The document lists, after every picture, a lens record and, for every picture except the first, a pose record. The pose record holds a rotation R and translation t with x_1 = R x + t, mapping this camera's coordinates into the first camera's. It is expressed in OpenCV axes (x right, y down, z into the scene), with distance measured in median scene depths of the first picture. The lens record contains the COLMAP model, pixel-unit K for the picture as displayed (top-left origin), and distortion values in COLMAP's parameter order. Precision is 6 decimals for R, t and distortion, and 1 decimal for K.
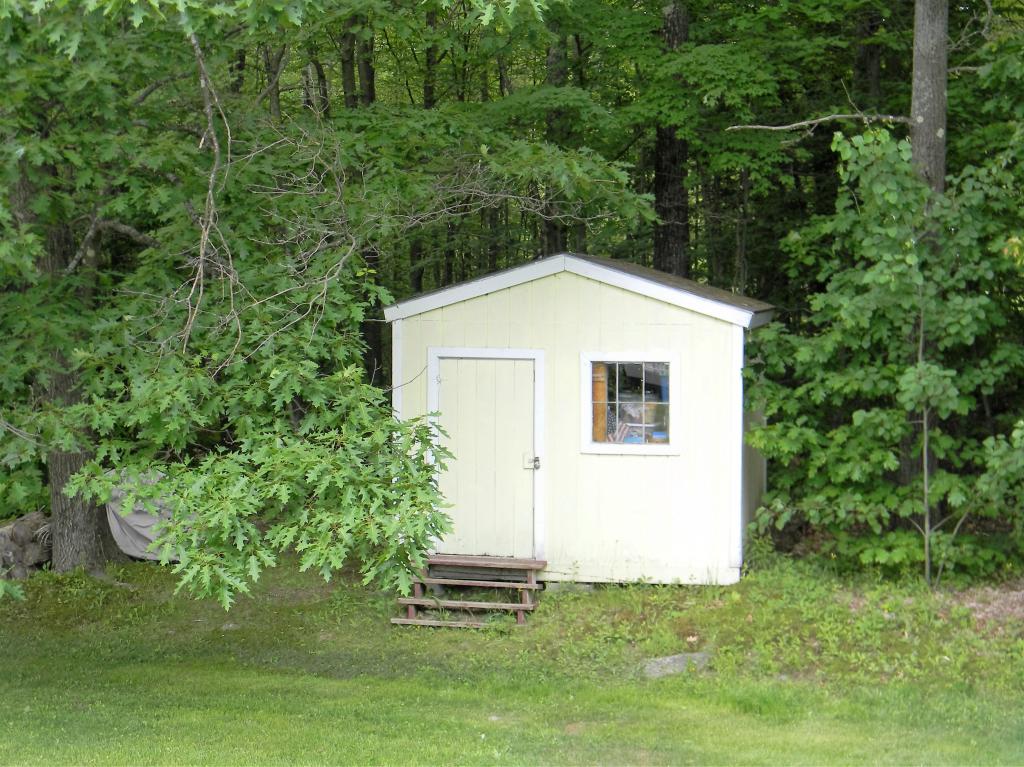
lens RADIAL K [[1680.5, 0, 511.7], [0, 1680.5, 378.4], [0, 0, 1]] dist [0.048486, 0.000000]
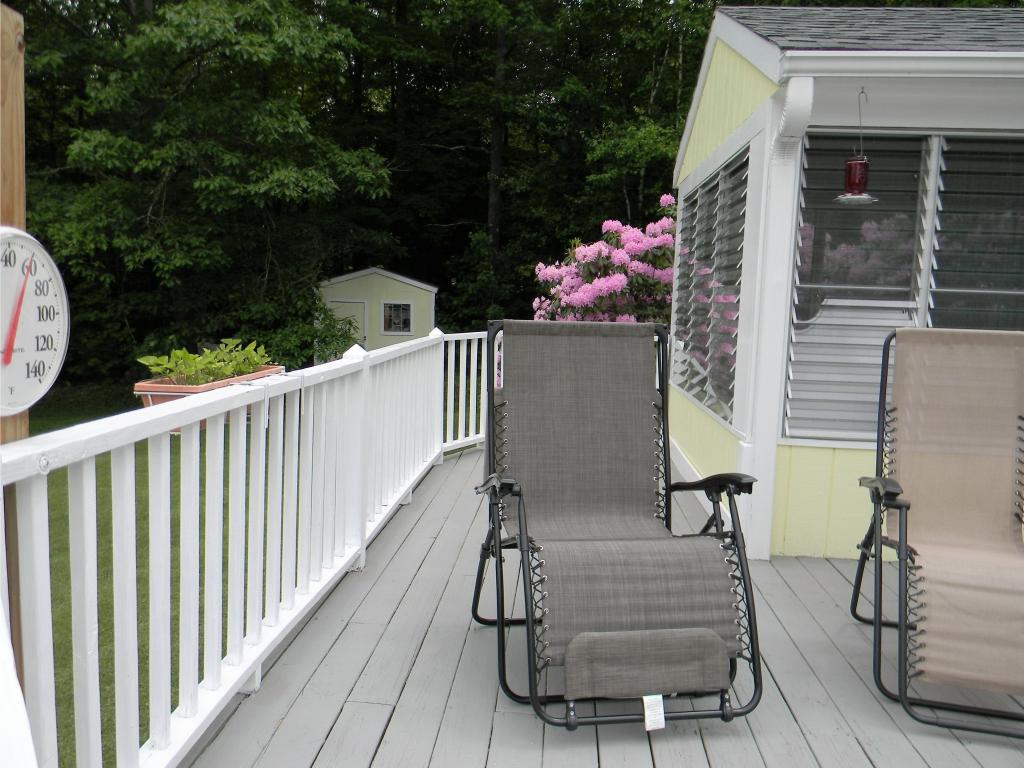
lens RADIAL K [[837.3, 0, 507.7], [0, 837.3, 383.5], [0, 0, 1]] dist [-0.018130, -0.002734]
pose [[0.960935, -0.008509, 0.276645, -0.165813], [-0.010569, 0.997670, 0.067398, 0.031052], [-0.276574, -0.067688, 0.958606, -0.521539]]
